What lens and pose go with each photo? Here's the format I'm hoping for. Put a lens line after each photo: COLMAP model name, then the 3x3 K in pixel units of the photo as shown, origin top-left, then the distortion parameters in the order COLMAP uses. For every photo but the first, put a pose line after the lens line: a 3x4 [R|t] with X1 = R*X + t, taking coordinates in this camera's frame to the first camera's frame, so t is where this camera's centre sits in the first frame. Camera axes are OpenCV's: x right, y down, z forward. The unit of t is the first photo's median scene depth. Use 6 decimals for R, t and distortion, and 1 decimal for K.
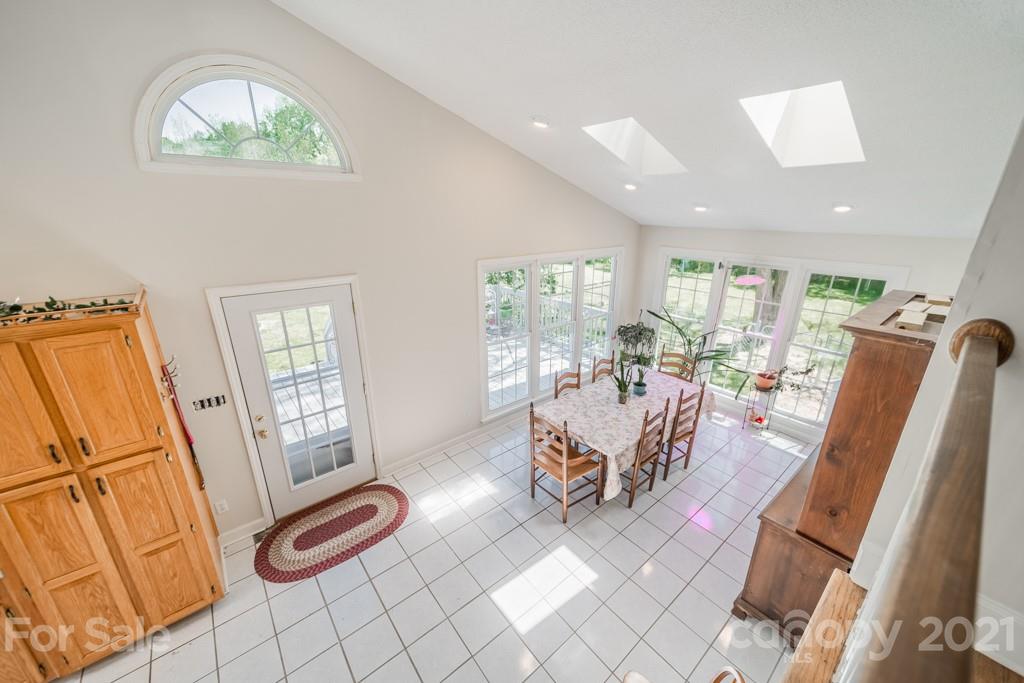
lens RADIAL K [[381.1, 0, 512.0], [0, 381.1, 341.5], [0, 0, 1]] dist [0.001217, 0.000115]
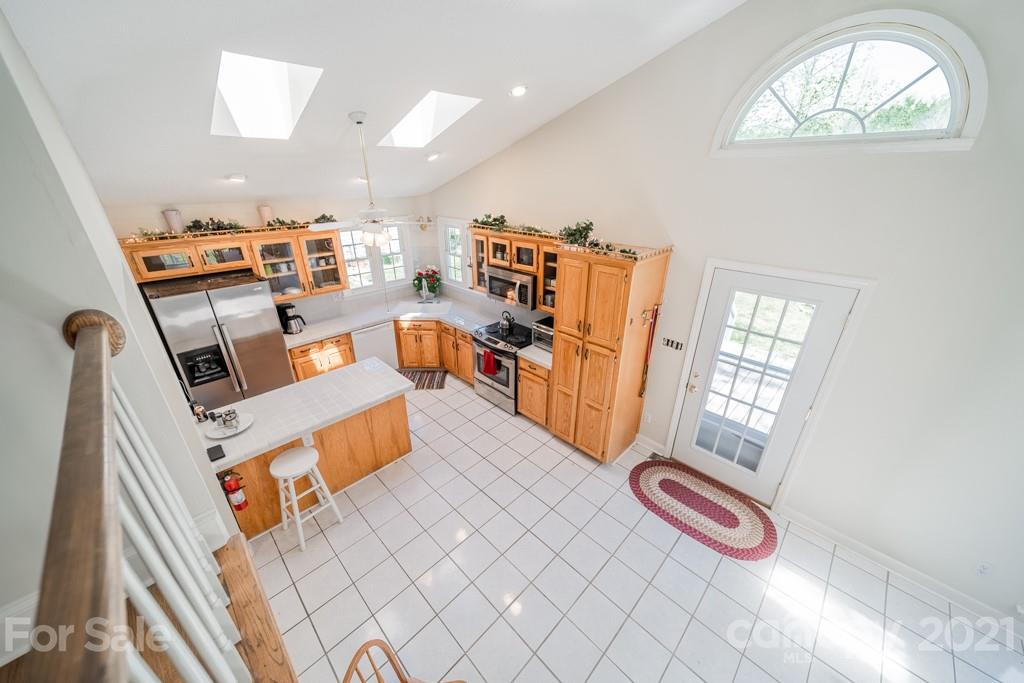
lens RADIAL K [[361.5, 0, 512.0], [0, 361.5, 341.5], [0, 0, 1]] dist [-0.000180, -0.000024]
pose [[0.094706, 0.402822, -0.910366, 0.226075], [-0.324566, 0.877002, 0.354294, -0.089535], [0.941110, 0.261920, 0.213799, 0.206004]]
